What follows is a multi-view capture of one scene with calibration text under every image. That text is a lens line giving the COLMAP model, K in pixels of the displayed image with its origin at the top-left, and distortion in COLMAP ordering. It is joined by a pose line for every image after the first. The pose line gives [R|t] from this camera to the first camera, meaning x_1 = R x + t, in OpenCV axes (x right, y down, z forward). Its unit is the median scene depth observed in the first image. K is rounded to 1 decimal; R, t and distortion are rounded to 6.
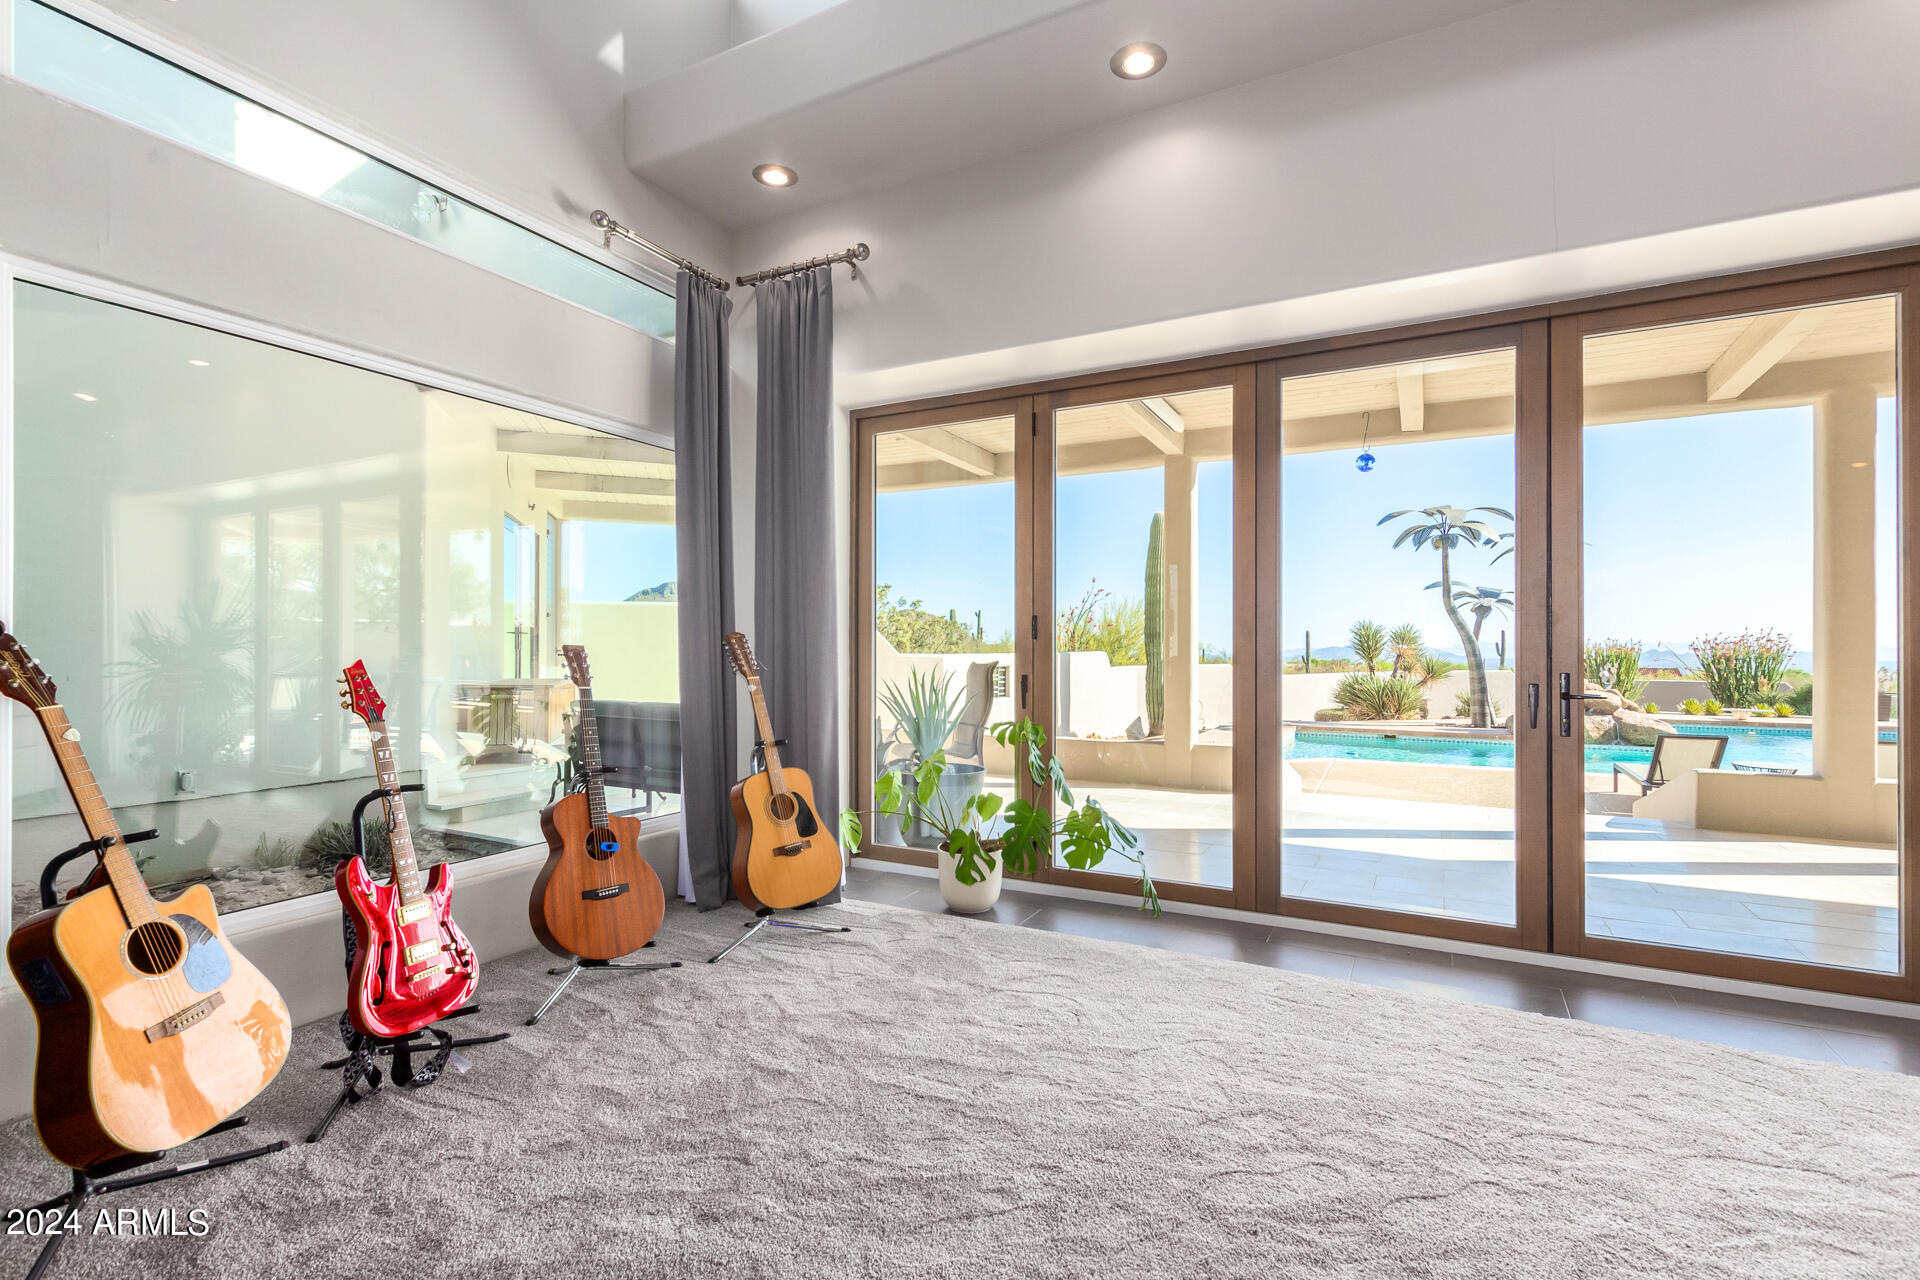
lens RADIAL K [[896.1, 0, 956.2], [0, 896.1, 692.1], [0, 0, 1]] dist [0.005318, -0.001805]
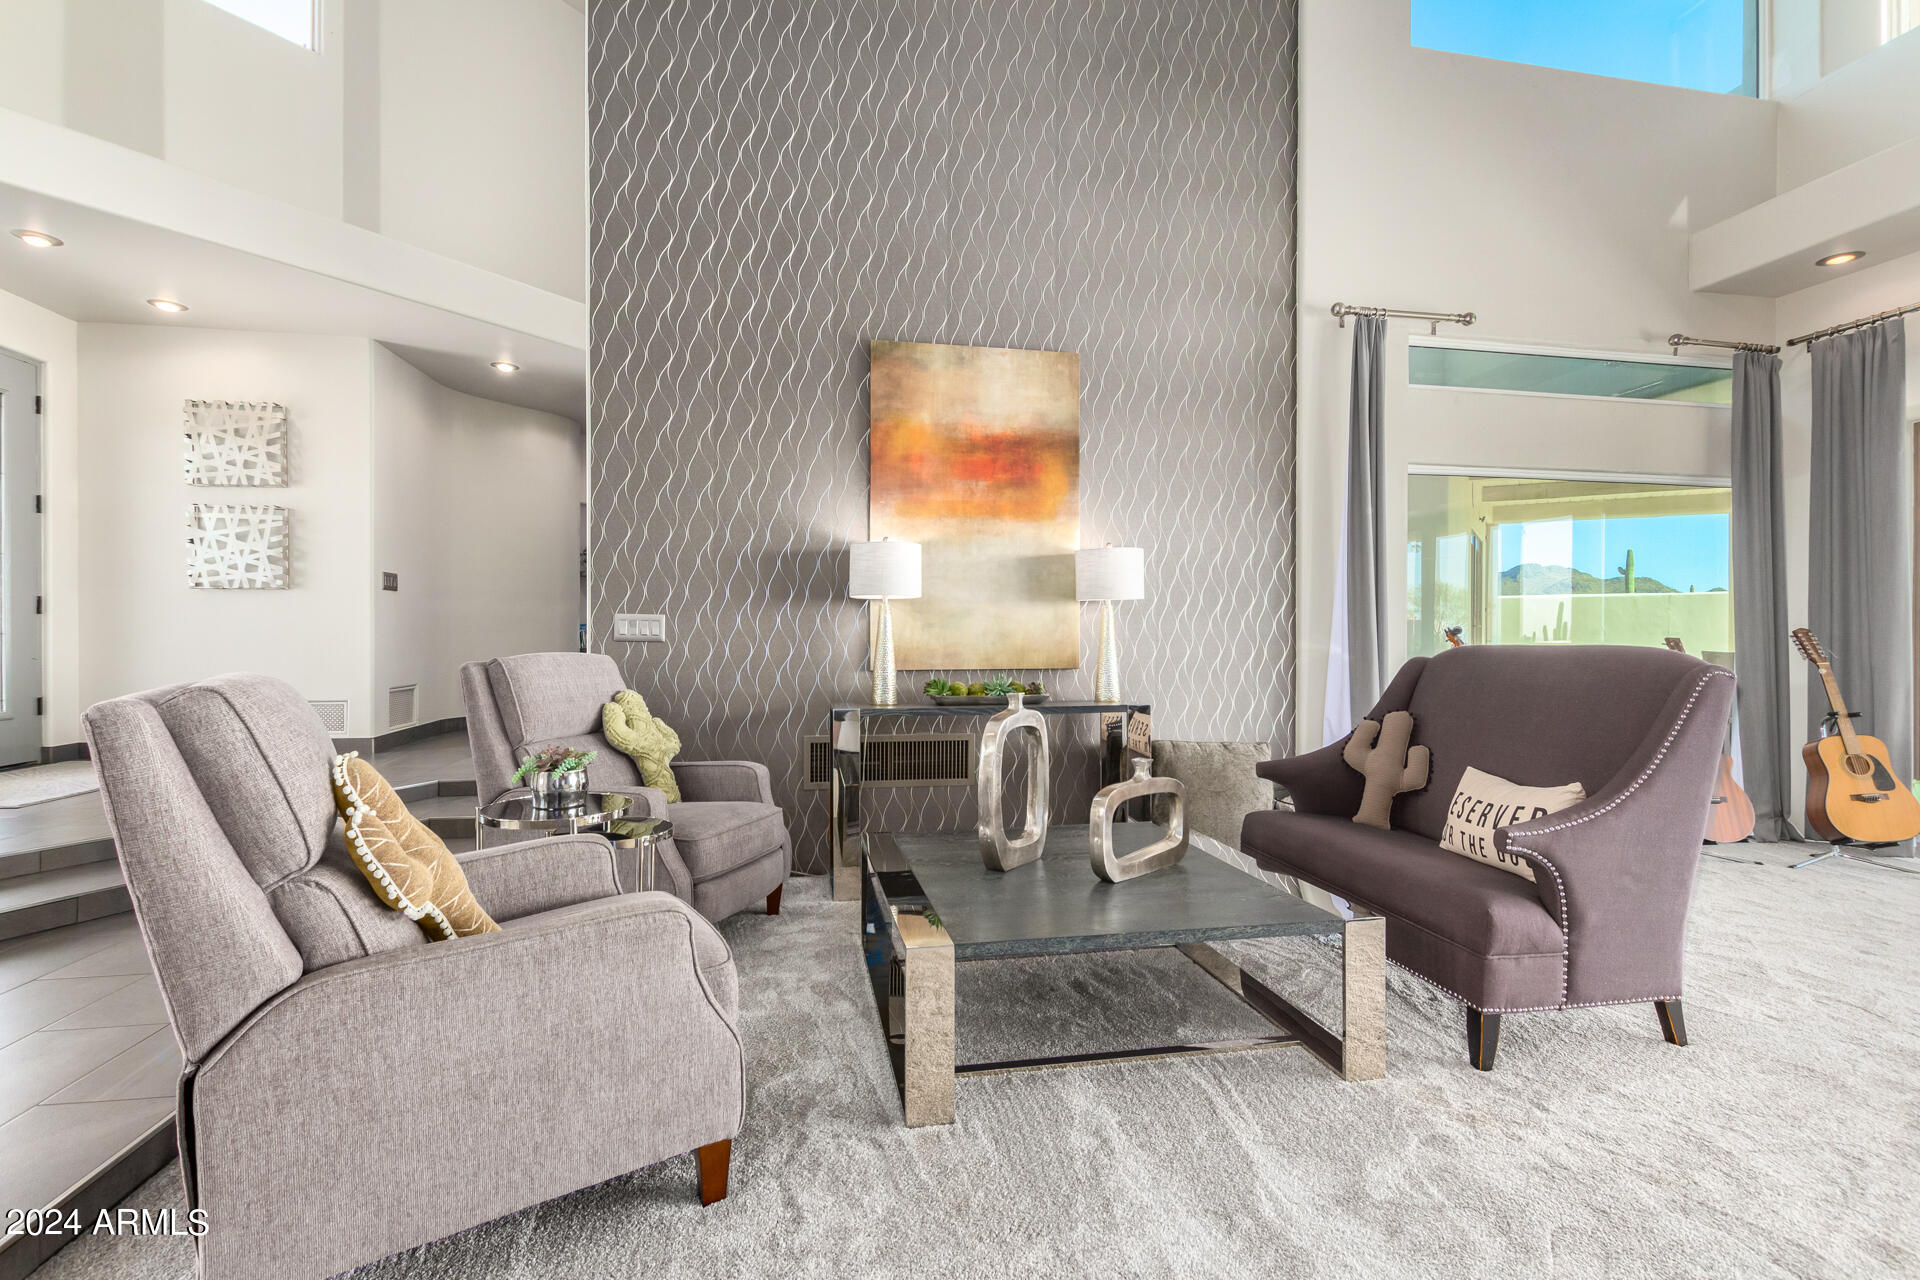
lens RADIAL K [[896.1, 0, 959.6], [0, 896.1, 635.4], [0, 0, 1]] dist [0.005318, -0.001805]
pose [[0.633954, 0.000397, -0.773371, -0.011906], [-0.046368, 0.998220, -0.037496, 0.042927], [0.771979, 0.059631, 0.632844, -0.663082]]
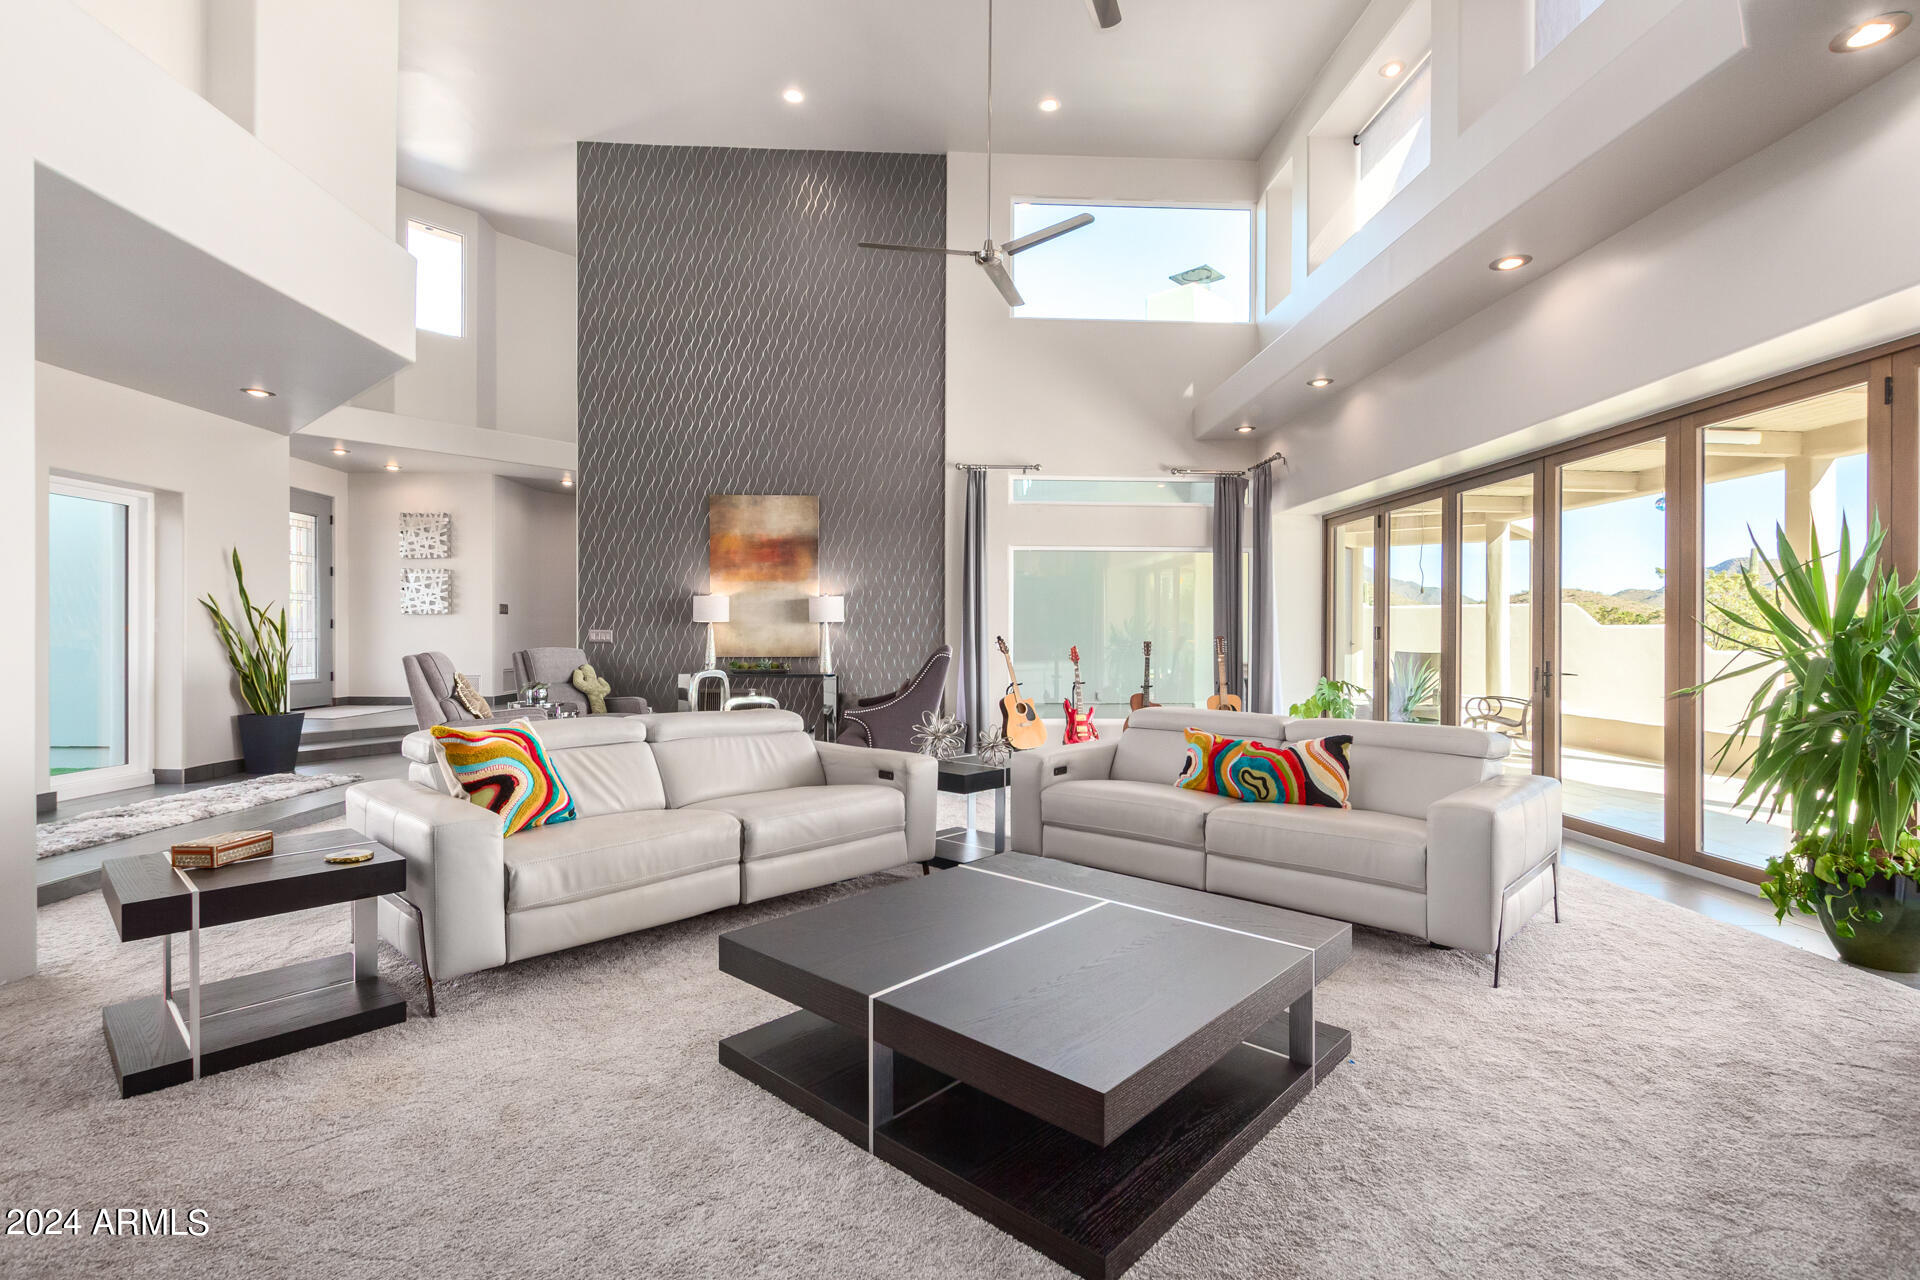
lens RADIAL K [[896.1, 0, 955.3], [0, 896.1, 634.7], [0, 0, 1]] dist [0.005318, -0.001805]
pose [[0.522492, -0.002922, -0.852639, 1.241475], [-0.050062, 0.998164, -0.034098, 0.039664], [0.851173, 0.060500, 0.521387, -0.697340]]
